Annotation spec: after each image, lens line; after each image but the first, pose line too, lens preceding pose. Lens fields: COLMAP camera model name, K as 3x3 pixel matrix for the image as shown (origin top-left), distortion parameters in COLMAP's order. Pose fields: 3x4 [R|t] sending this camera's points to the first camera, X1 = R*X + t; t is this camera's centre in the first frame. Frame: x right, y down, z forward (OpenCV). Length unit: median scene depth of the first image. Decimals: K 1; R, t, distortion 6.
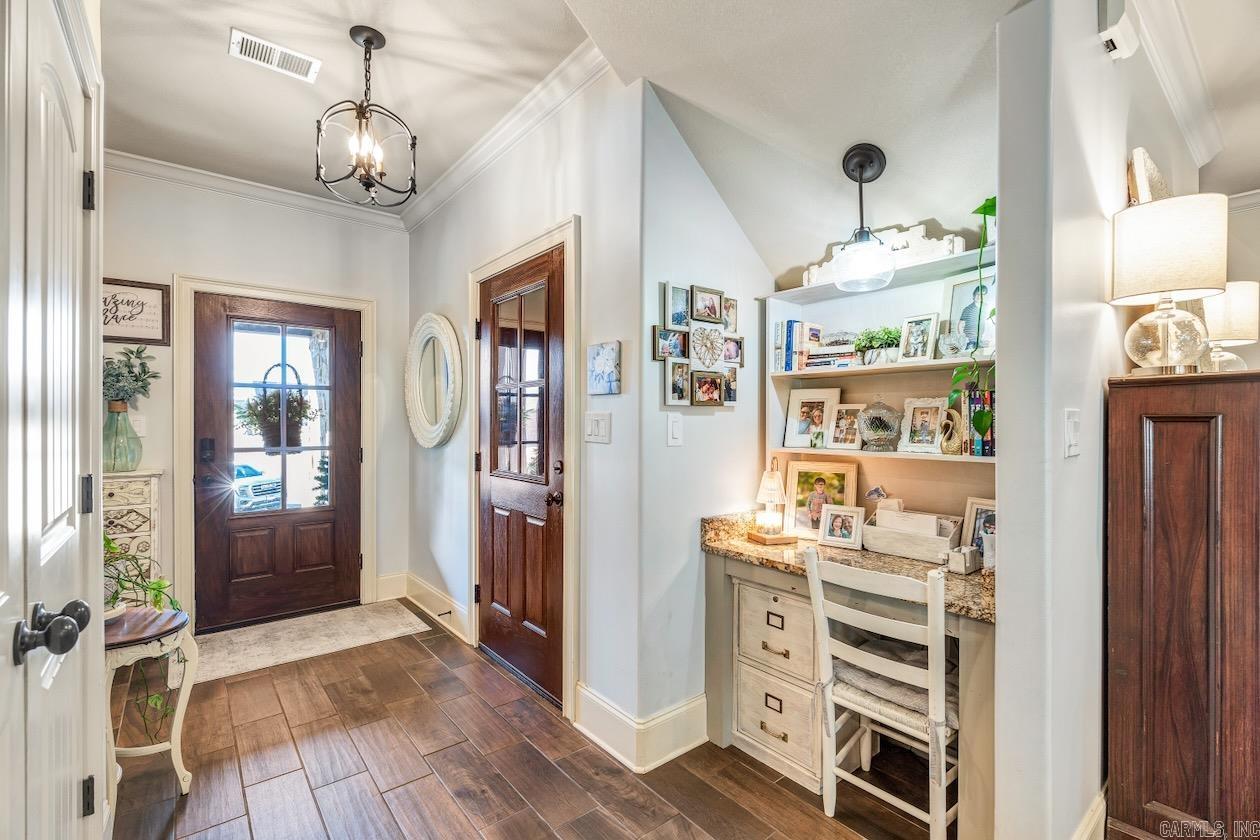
lens RADIAL K [[556.4, 0, 623.2], [0, 556.4, 423.1], [0, 0, 1]] dist [0.000827, -0.001625]
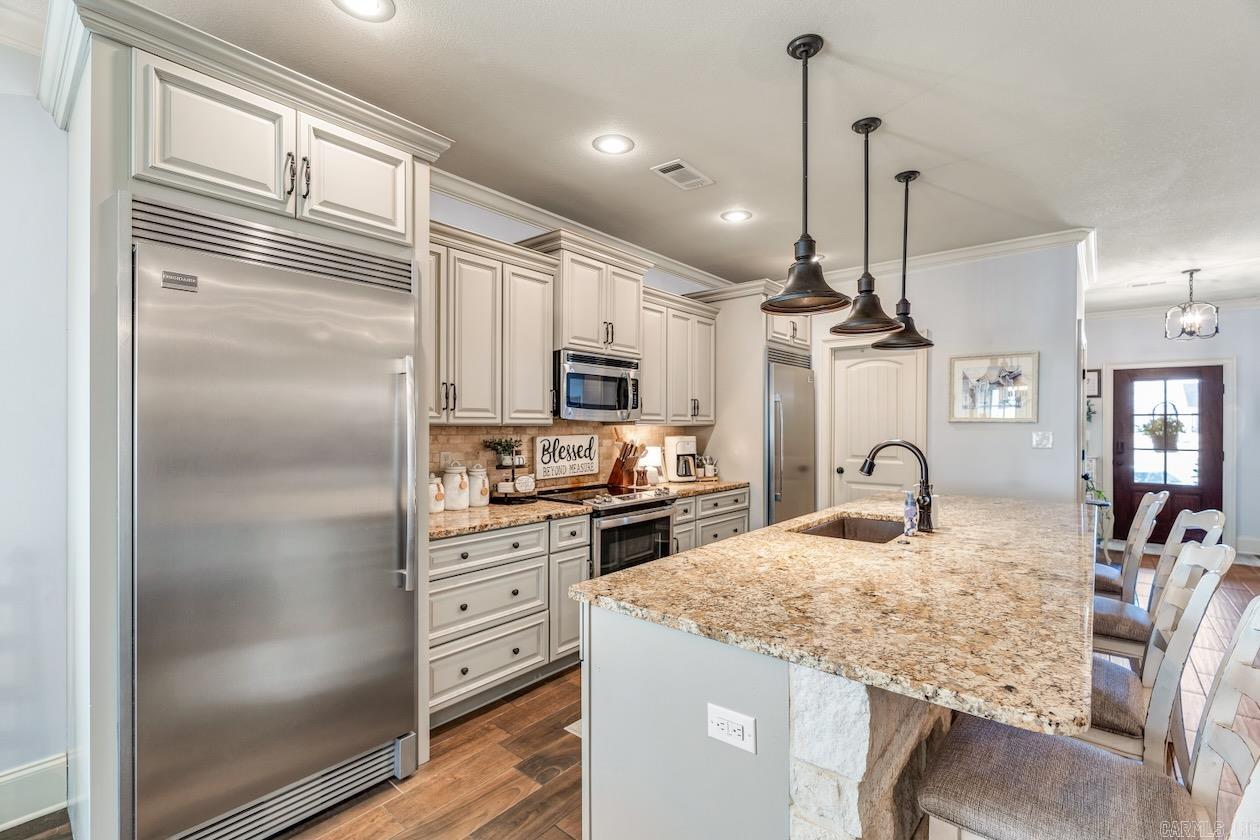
lens RADIAL K [[556.4, 0, 629.6], [0, 556.4, 425.3], [0, 0, 1]] dist [0.000827, -0.001625]
pose [[0.194995, -0.001953, -0.980802, 2.262940], [-0.008590, 0.999956, -0.003699, -0.029694], [0.980767, 0.009146, 0.194970, -2.911521]]
